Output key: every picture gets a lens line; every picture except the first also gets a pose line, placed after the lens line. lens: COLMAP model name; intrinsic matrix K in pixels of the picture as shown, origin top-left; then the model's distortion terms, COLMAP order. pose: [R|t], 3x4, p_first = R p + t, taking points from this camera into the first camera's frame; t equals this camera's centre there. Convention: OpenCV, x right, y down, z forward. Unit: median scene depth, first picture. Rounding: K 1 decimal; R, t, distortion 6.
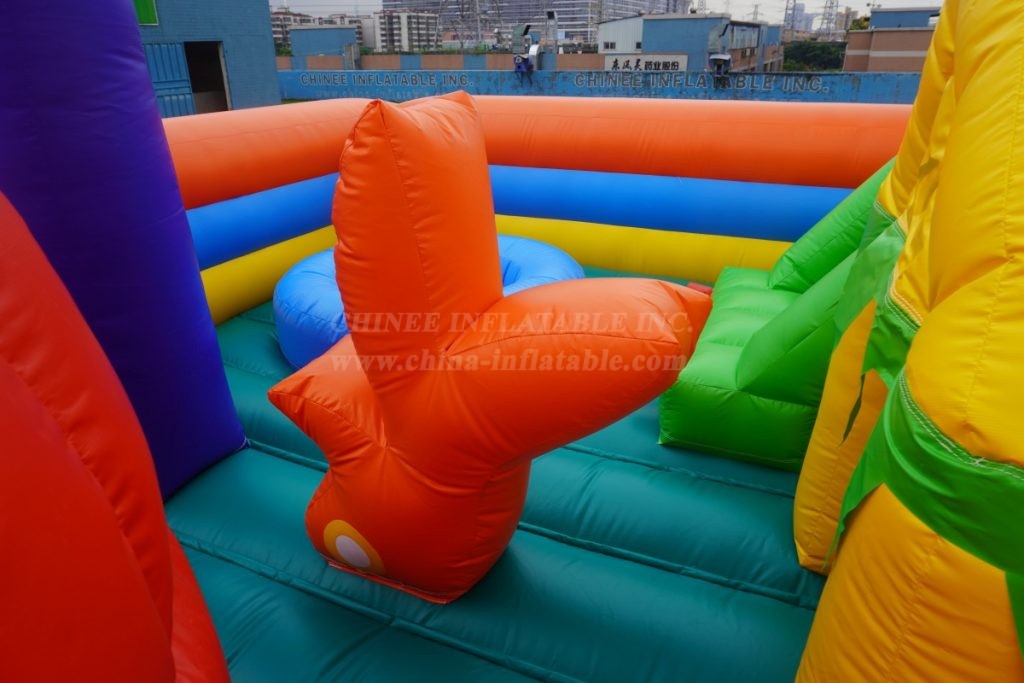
lens RADIAL K [[679.7, 0, 512.9], [0, 679.7, 339.9], [0, 0, 1]] dist [-0.045585, 0.024644]
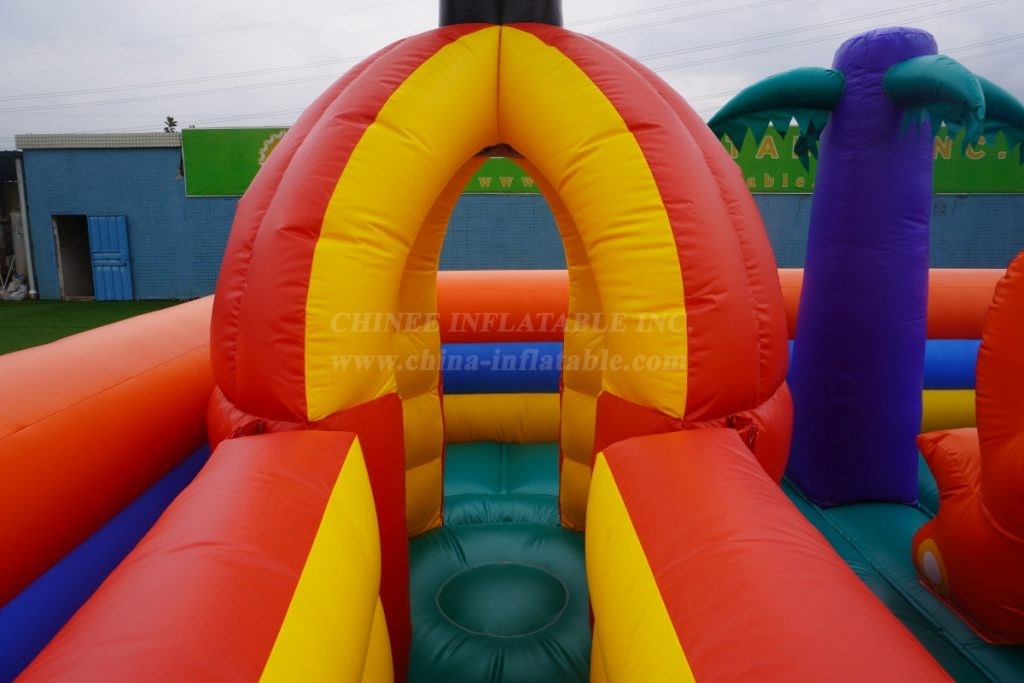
lens RADIAL K [[679.7, 0, 512.9], [0, 679.7, 339.9], [0, 0, 1]] dist [-0.045585, 0.024644]
pose [[0.403026, 0.160627, -0.900982, 0.562259], [-0.369226, 0.929339, 0.000521, 0.206878], [0.837402, 0.332457, 0.433856, -0.428603]]
